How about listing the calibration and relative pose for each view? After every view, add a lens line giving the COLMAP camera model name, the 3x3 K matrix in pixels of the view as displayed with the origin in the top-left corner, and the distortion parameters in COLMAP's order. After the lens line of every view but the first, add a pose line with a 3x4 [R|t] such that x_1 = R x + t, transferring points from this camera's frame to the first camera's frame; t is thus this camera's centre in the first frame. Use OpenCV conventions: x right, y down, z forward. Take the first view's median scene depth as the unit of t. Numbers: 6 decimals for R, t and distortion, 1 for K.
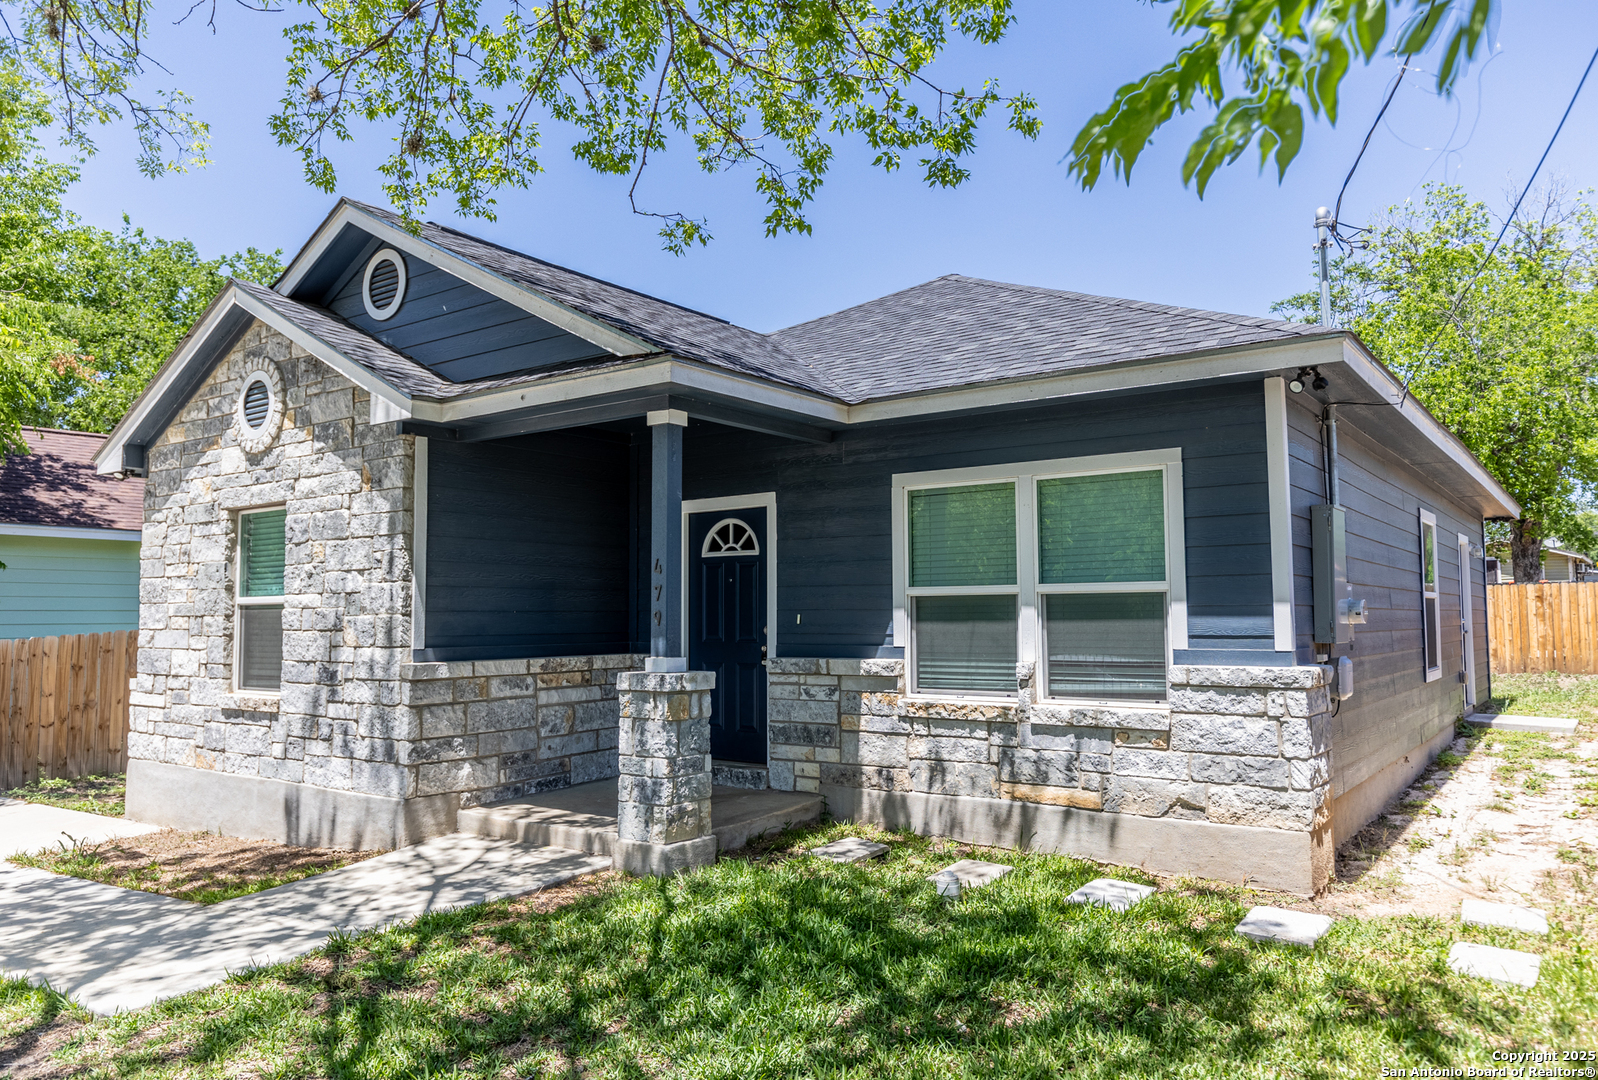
lens RADIAL K [[1121.6, 0, 809.1], [0, 1121.6, 531.7], [0, 0, 1]] dist [0.002314, 0.000883]
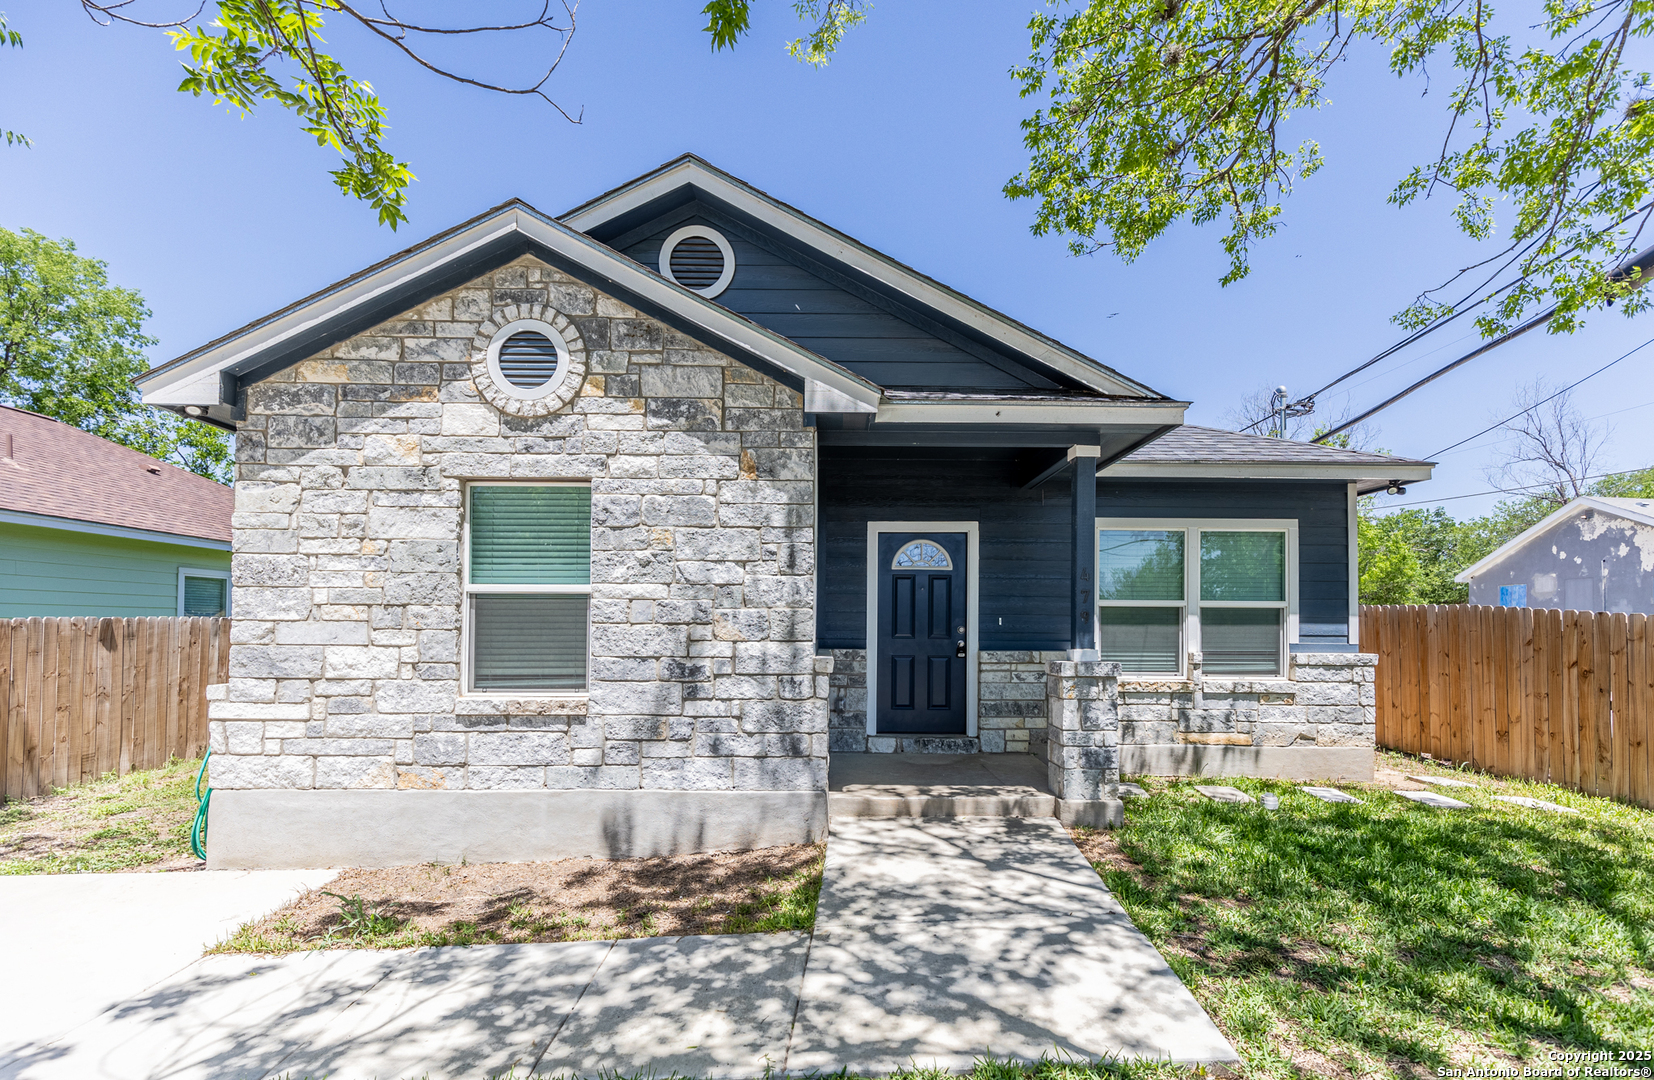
lens RADIAL K [[752.8, 0, 826.5], [0, 752.8, 612.6], [0, 0, 1]] dist [0.015447, -0.000314]
pose [[0.800279, 0.026055, 0.599062, -0.729740], [-0.057977, 0.997737, 0.034056, 0.051981], [-0.596819, -0.061986, 0.799978, 0.440969]]
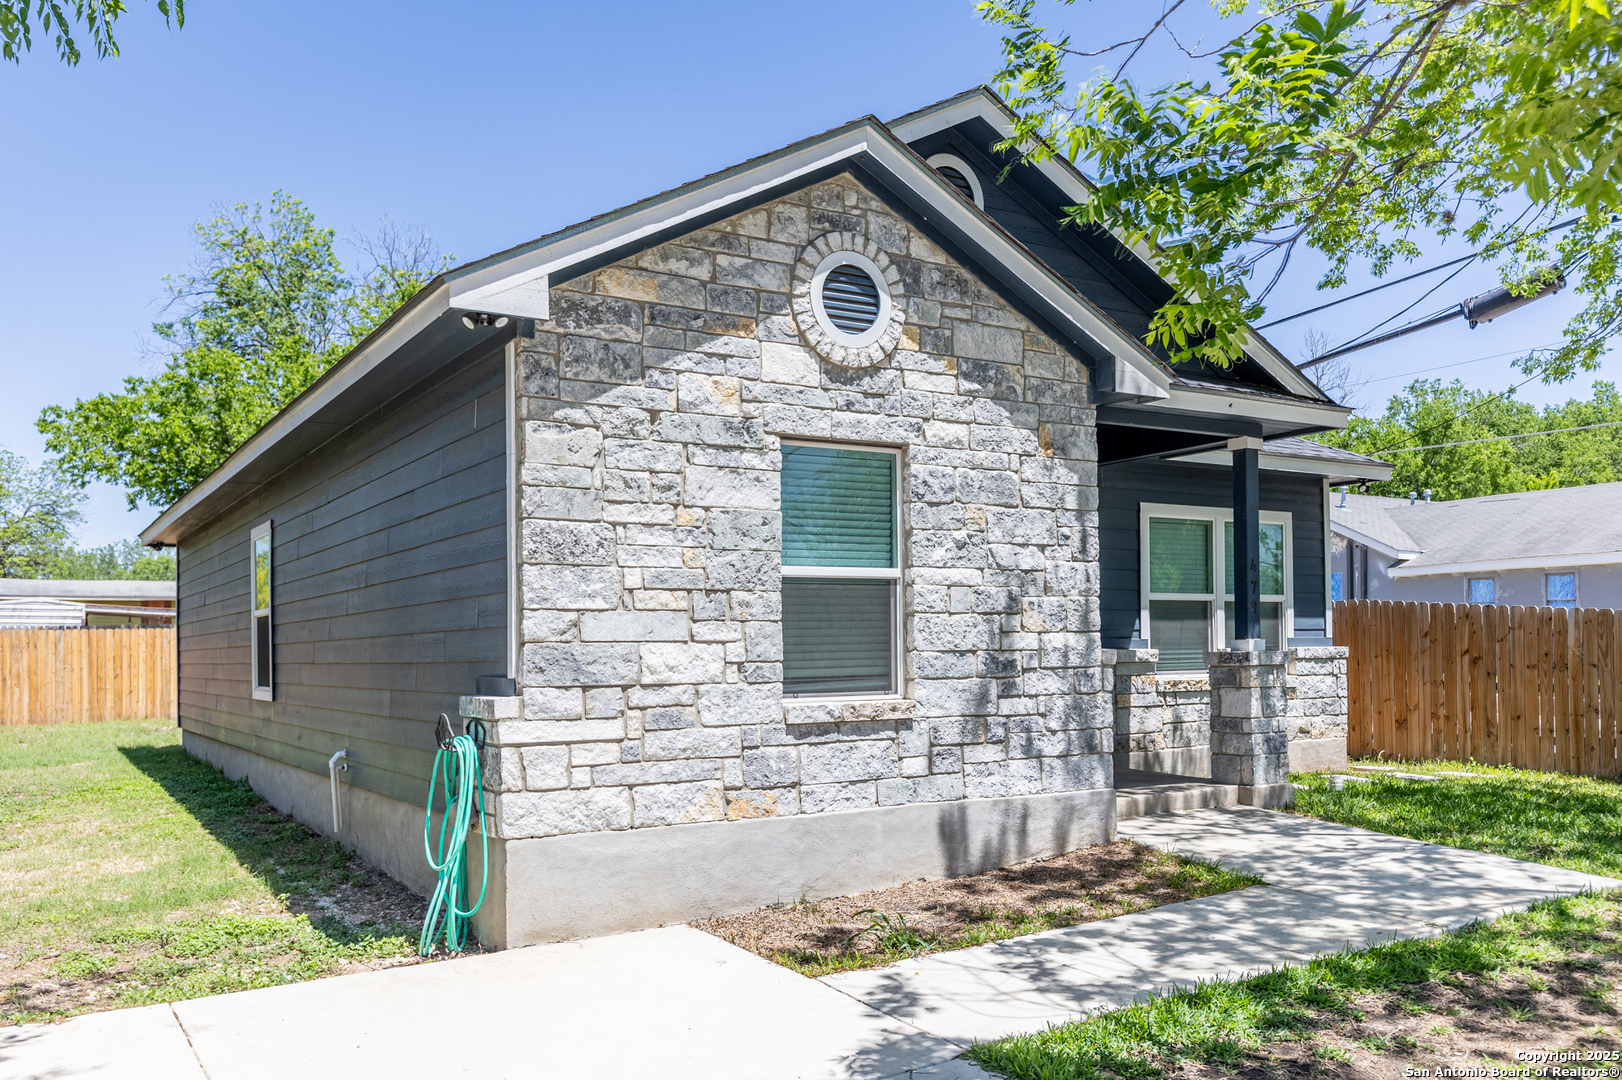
lens RADIAL K [[1359.2, 0, 808.2], [0, 1359.2, 647.4], [0, 0, 1]] dist [0.015944, 0.009074]
pose [[0.365218, 0.007450, 0.930892, -1.471018], [-0.059384, 0.998118, 0.015310, 0.109431], [-0.929026, -0.060871, 0.364973, 0.779594]]
